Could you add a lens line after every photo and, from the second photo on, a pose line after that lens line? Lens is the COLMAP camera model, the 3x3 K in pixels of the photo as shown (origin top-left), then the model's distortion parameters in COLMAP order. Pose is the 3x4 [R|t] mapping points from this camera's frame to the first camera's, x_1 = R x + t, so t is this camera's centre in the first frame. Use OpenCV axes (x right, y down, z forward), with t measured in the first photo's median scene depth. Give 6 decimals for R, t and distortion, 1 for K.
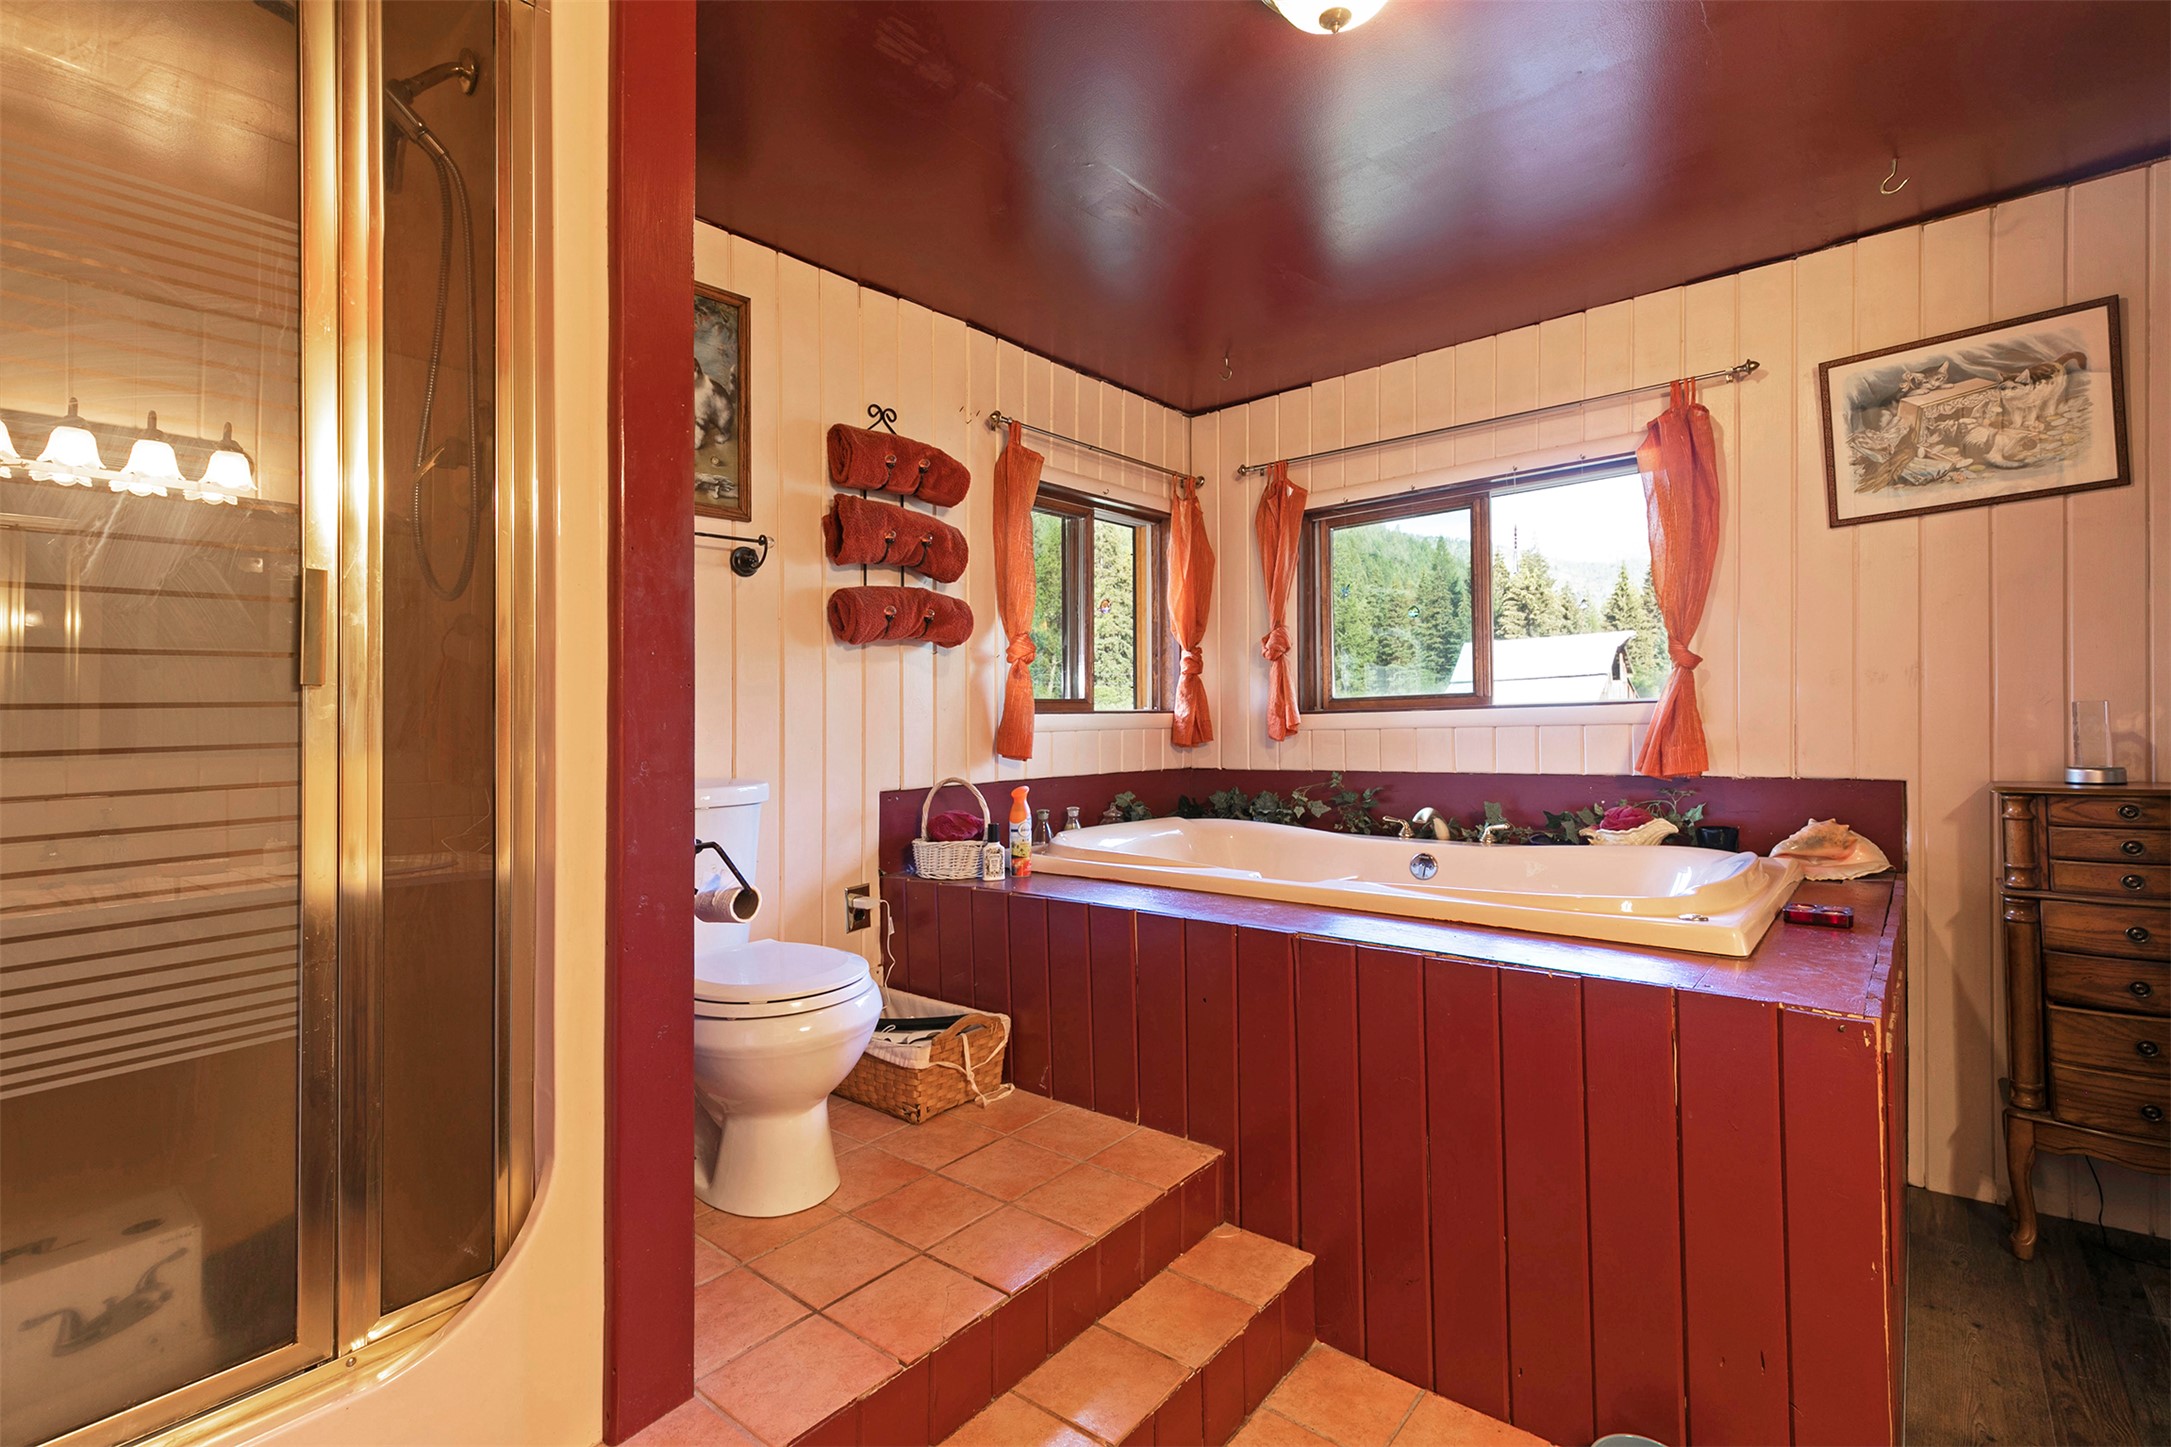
lens RADIAL K [[977.8, 0, 1085.5], [0, 977.8, 723.5], [0, 0, 1]] dist [0.007714, -0.000094]
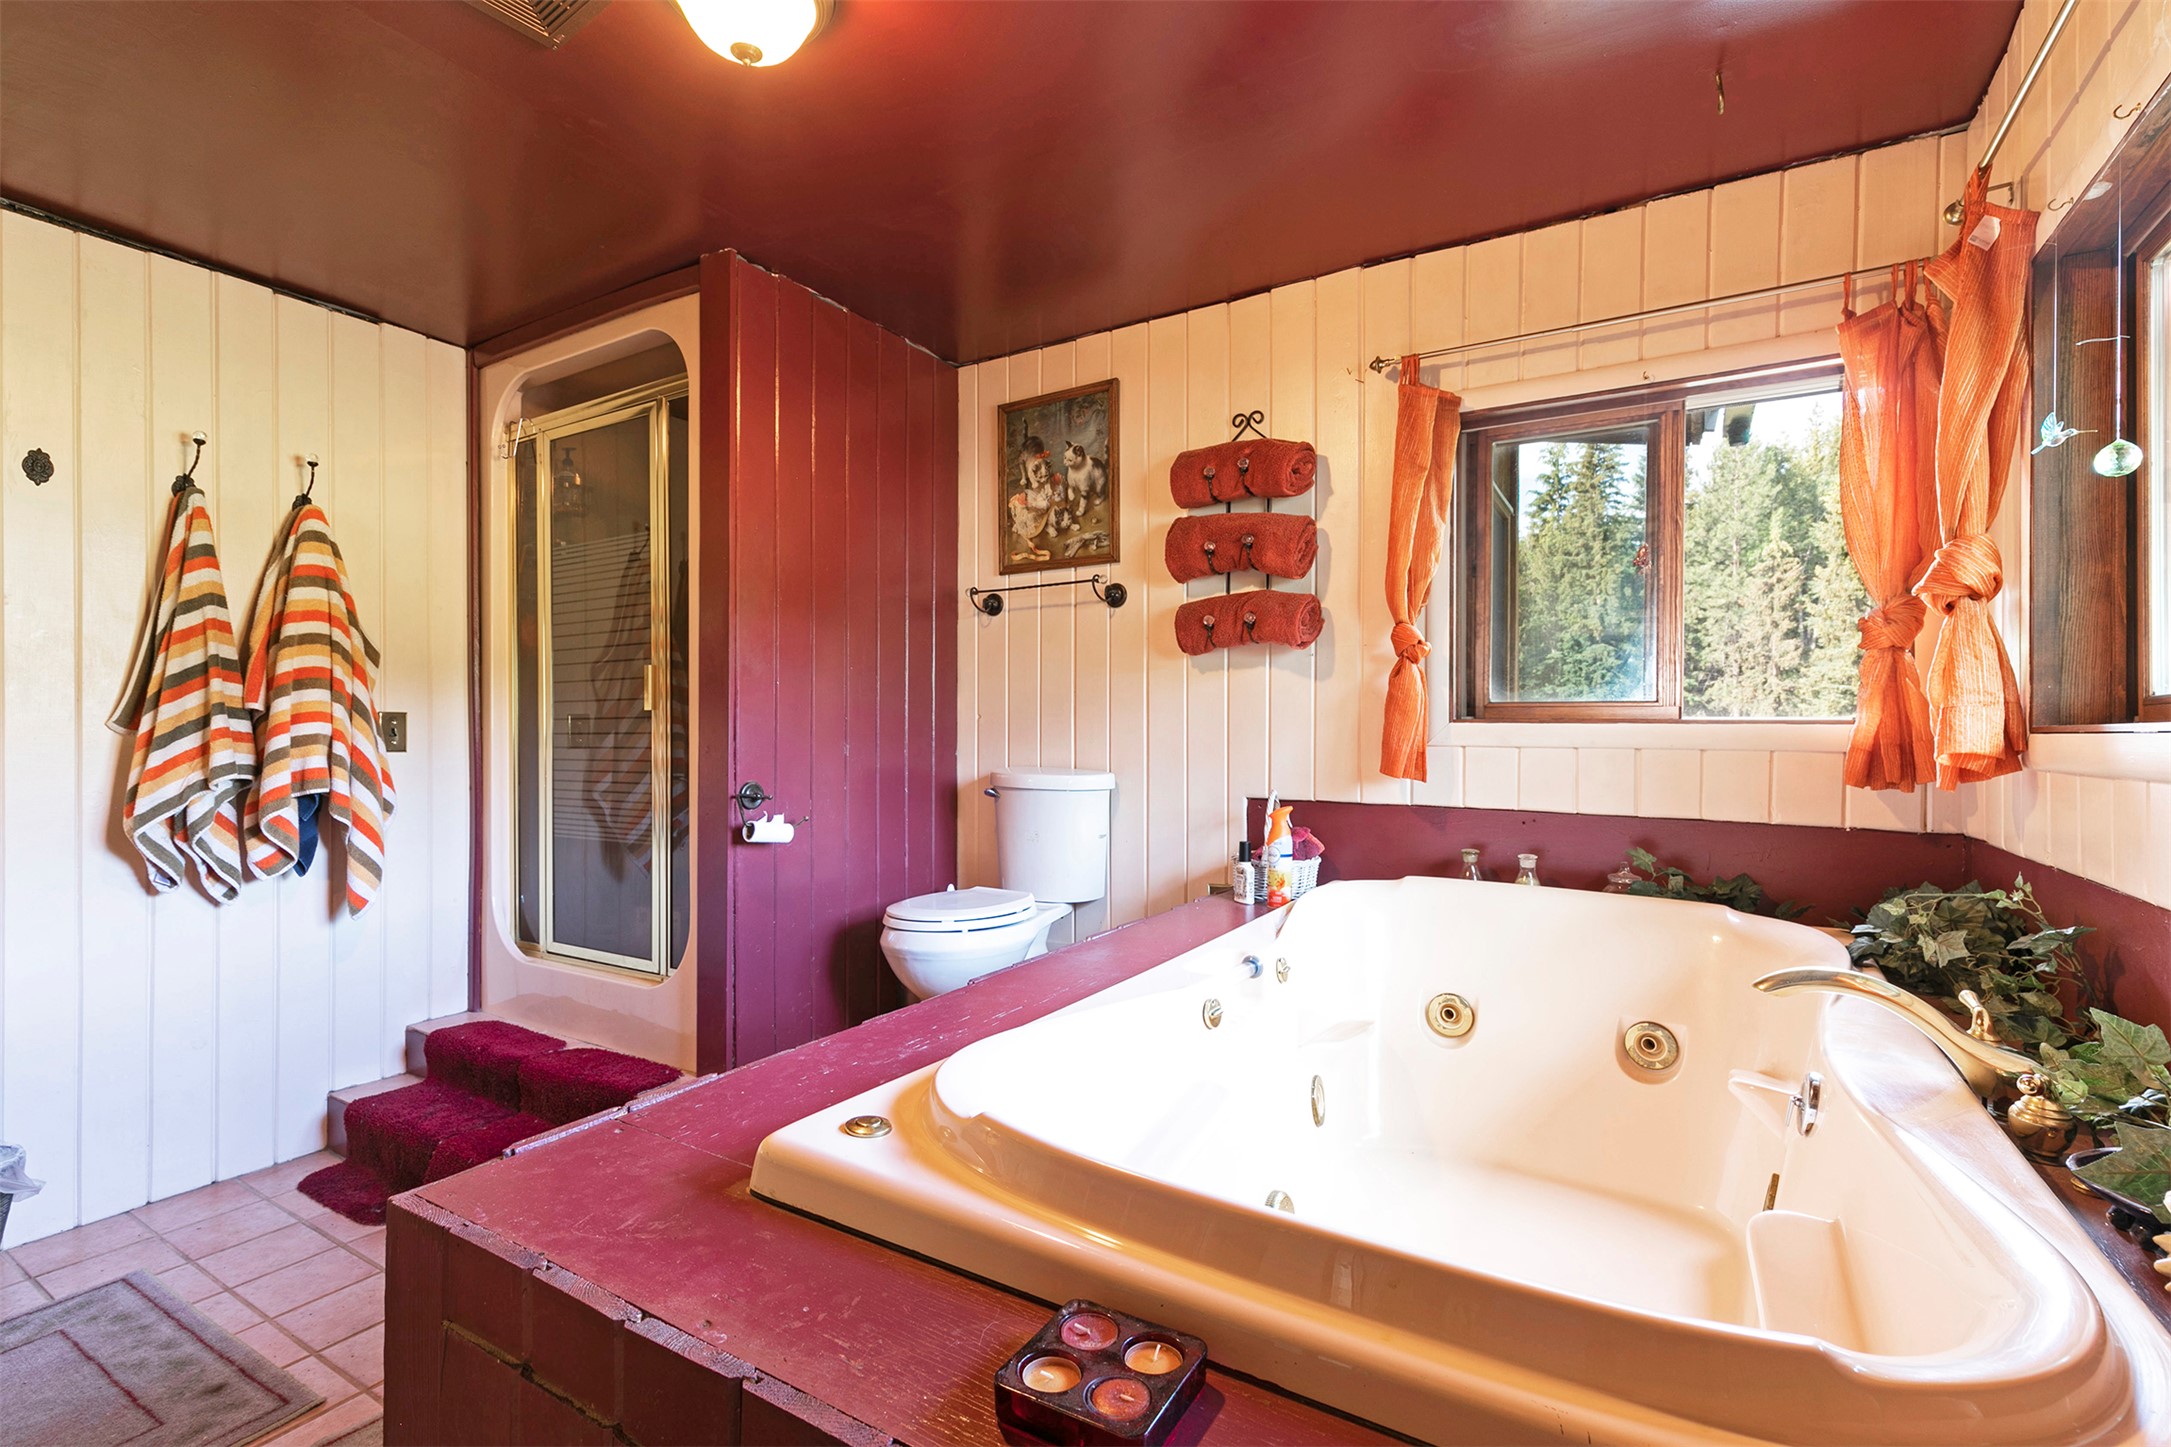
lens RADIAL K [[975.0, 0, 1081.5], [0, 975.0, 736.1], [0, 0, 1]] dist [0.005074, 0.000115]
pose [[0.150538, 0.031119, -0.988114, 0.564024], [-0.009695, 0.999503, 0.030000, -0.016281], [0.988557, 0.005063, 0.150765, 0.507722]]
